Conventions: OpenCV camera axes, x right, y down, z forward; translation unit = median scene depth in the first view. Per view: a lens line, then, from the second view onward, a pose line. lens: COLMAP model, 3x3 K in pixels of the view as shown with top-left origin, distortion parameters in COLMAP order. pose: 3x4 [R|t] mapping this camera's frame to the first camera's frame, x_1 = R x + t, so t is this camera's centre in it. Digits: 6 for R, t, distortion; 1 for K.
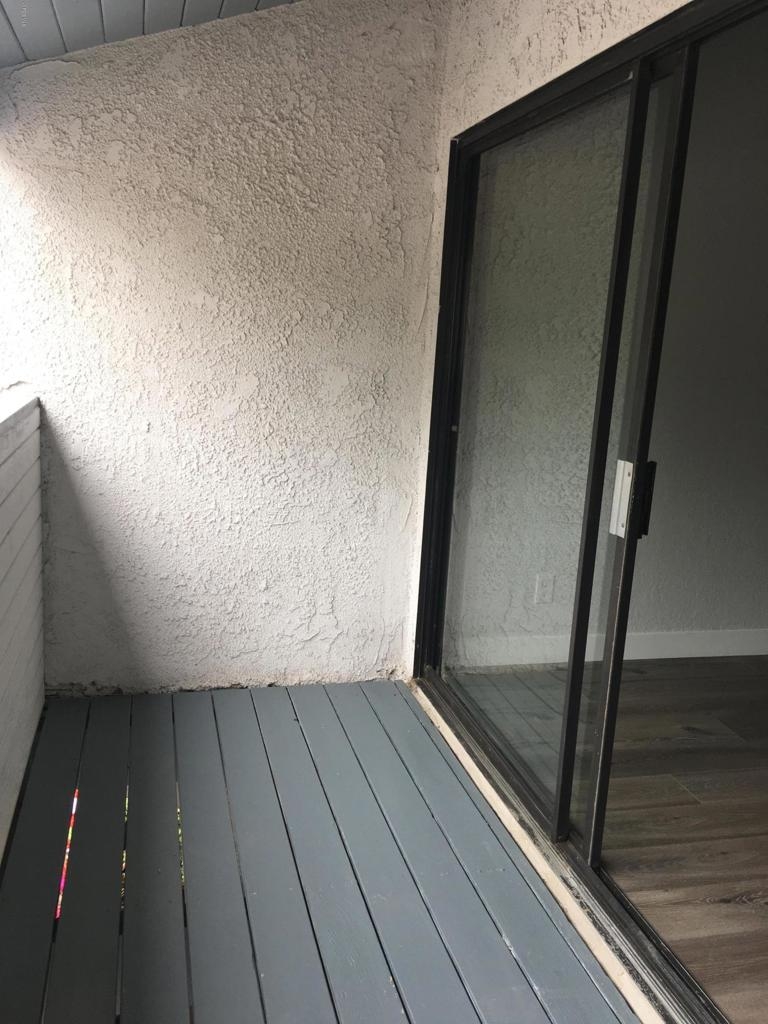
lens RADIAL K [[875.0, 0, 384.0], [0, 875.0, 512.0], [0, 0, 1]] dist [0.091227, -0.097980]
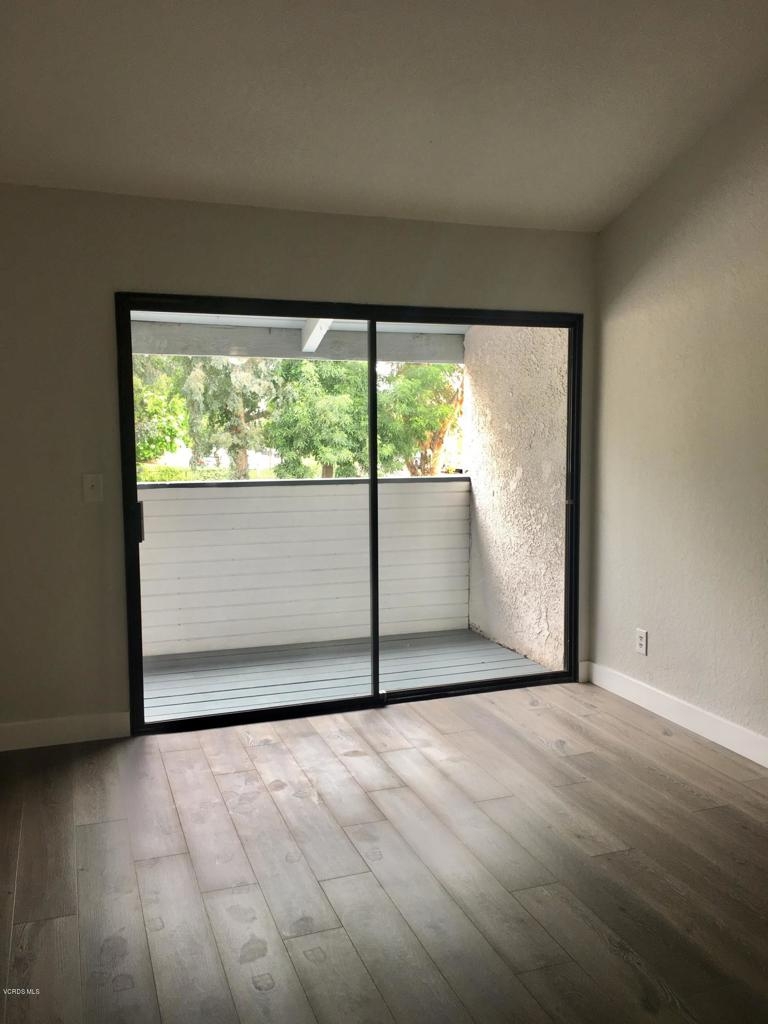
lens RADIAL K [[875.0, 0, 384.0], [0, 875.0, 512.0], [0, 0, 1]] dist [0.091227, -0.097980]
pose [[0.093942, 0.043341, -0.994634, 1.515087], [-0.197856, 0.979937, 0.024013, -0.052788], [0.975719, 0.194539, 0.100633, 0.555064]]
